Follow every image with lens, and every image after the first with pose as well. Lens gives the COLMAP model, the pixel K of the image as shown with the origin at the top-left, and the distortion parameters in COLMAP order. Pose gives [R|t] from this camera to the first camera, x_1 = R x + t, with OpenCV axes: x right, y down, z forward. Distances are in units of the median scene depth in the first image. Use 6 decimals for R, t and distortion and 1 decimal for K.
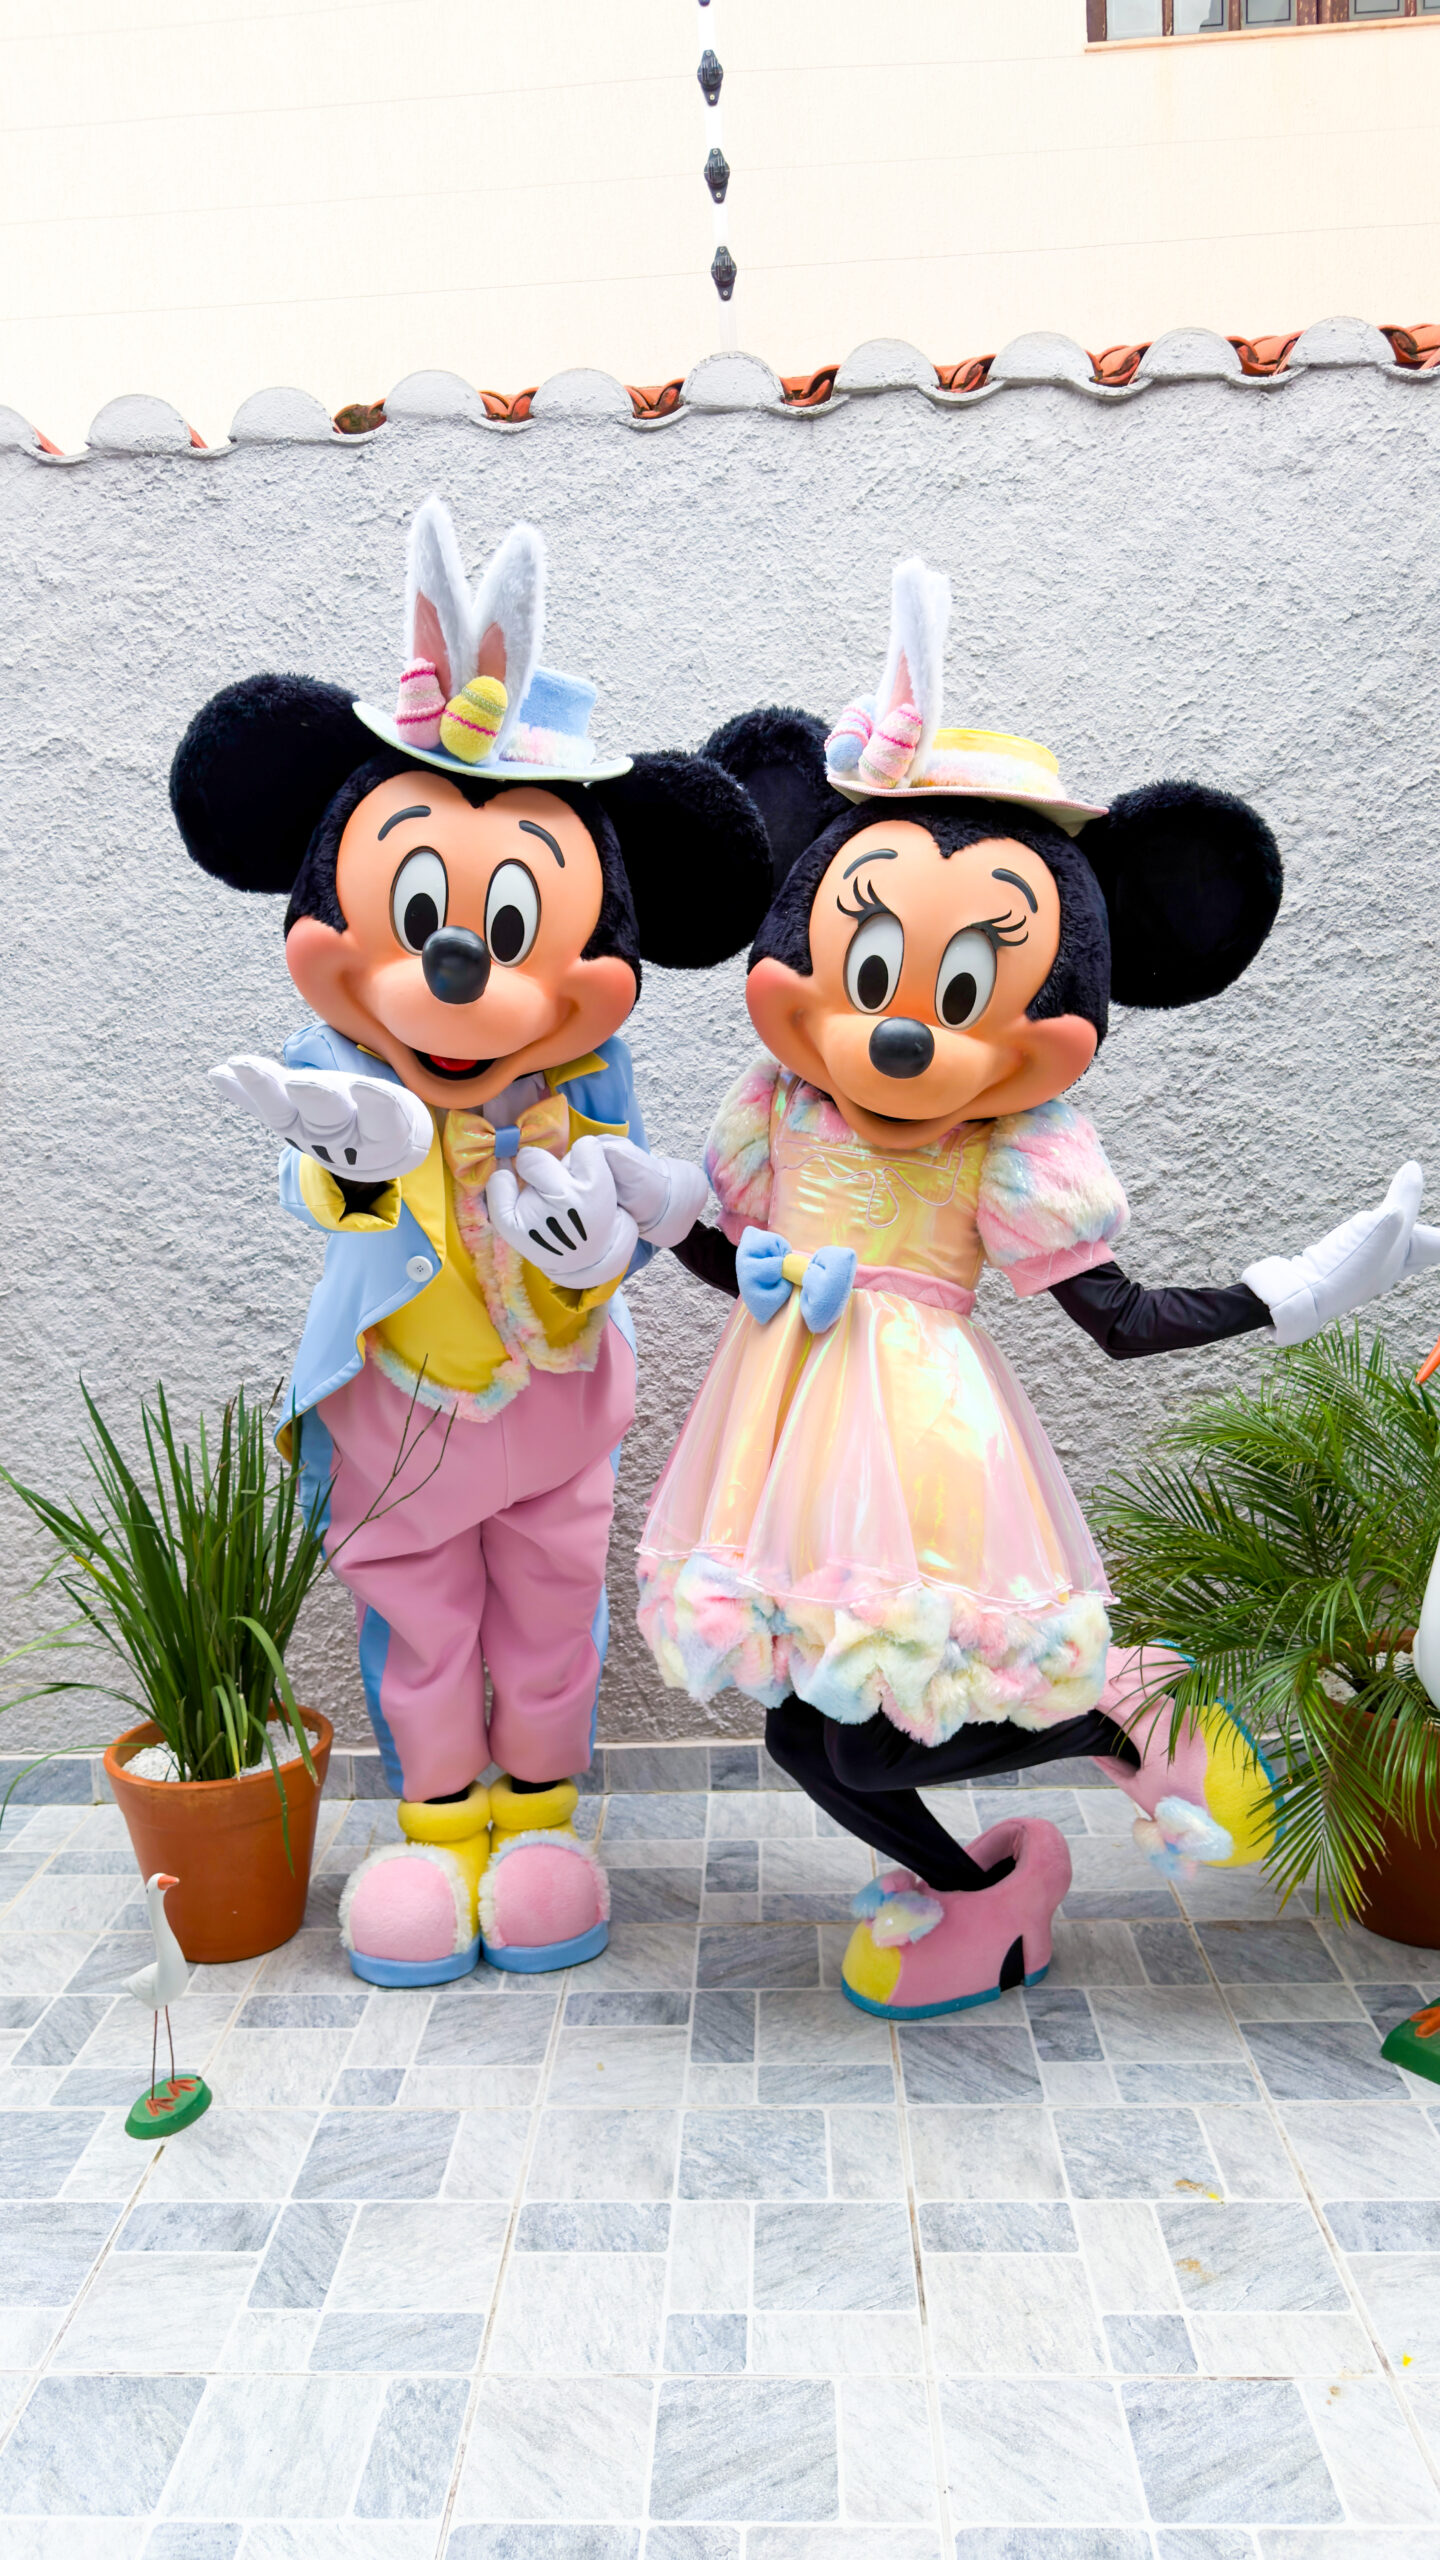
lens RADIAL K [[1831.7, 0, 695.4], [0, 1831.7, 1287.7], [0, 0, 1]] dist [0.085444, -0.126811]
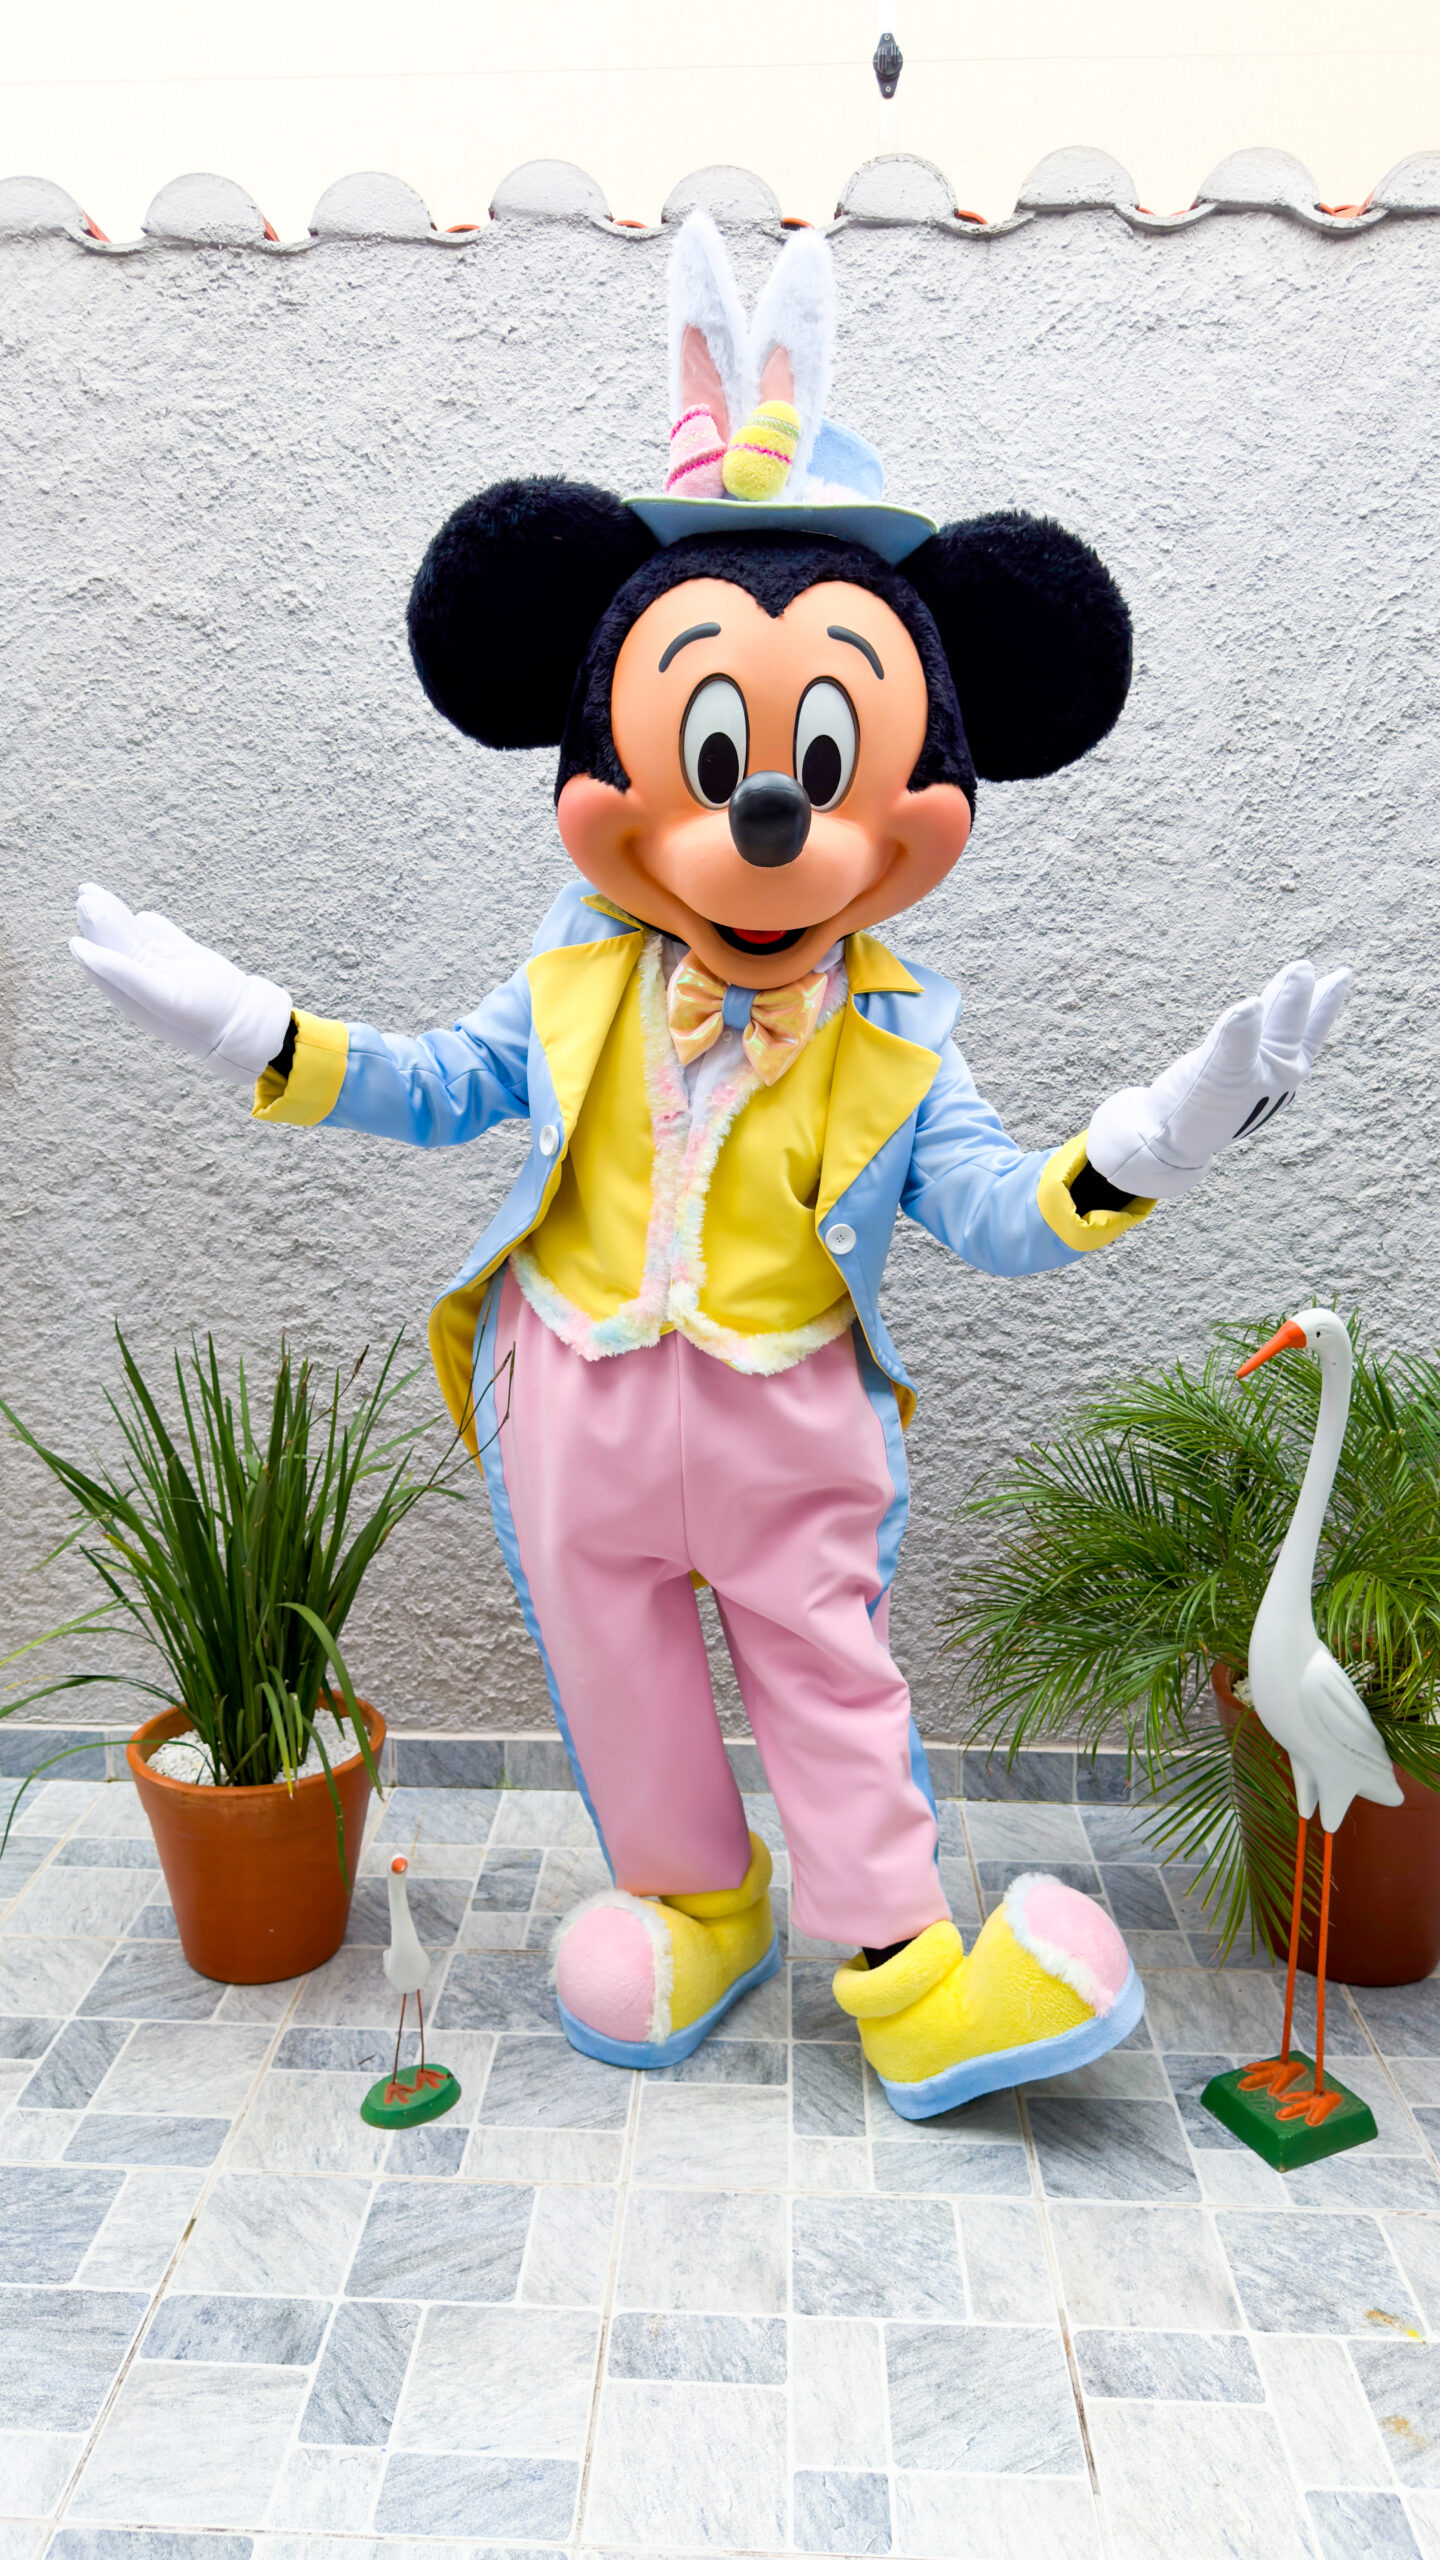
lens RADIAL K [[1844.7, 0, 715.3], [0, 1844.7, 1285.0], [0, 0, 1]] dist [0.037813, -0.039380]
pose [[0.999084, 0.040168, 0.014758, -0.056919], [-0.040822, 0.998057, 0.047079, -0.019336], [-0.012838, -0.047639, 0.998782, 0.115658]]
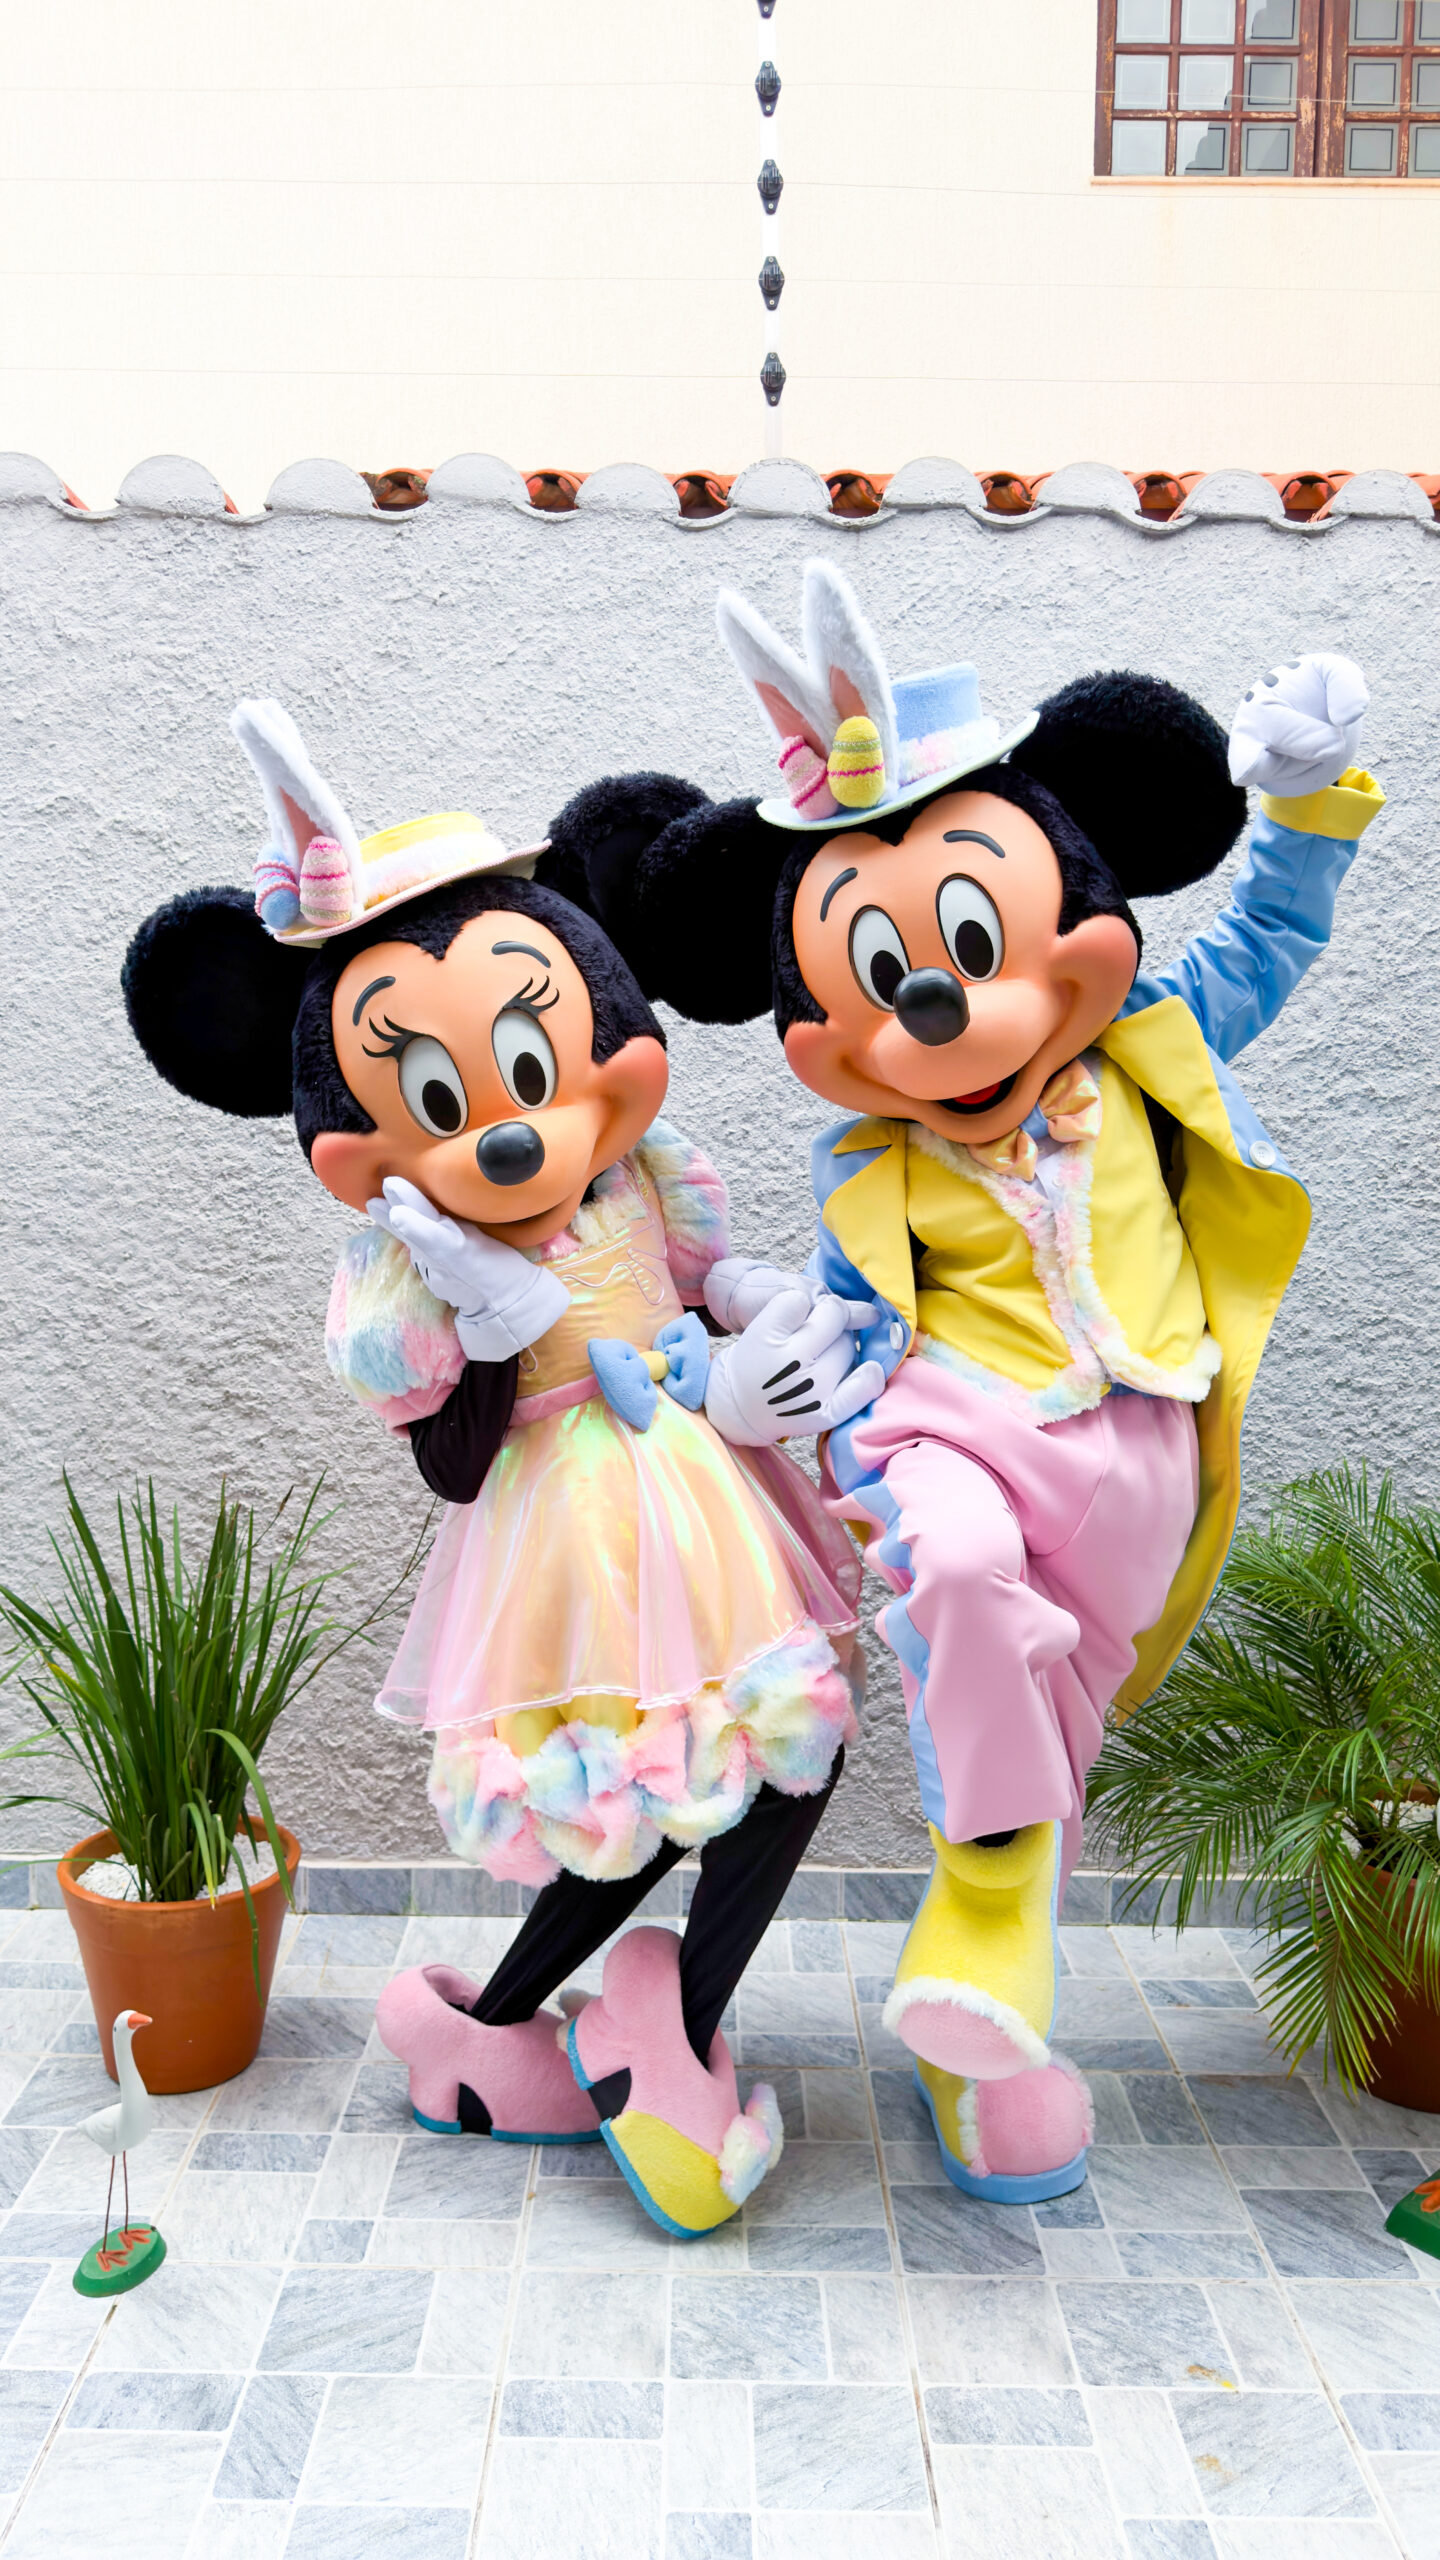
lens RADIAL K [[1840.8, 0, 716.9], [0, 1840.8, 1287.7], [0, 0, 1]] dist [0.048564, -0.049908]
pose [[0.997146, 0.049329, 0.057155, -0.049355], [-0.047307, 0.998224, -0.036220, -0.022490], [-0.058840, 0.033413, 0.997708, 0.024215]]
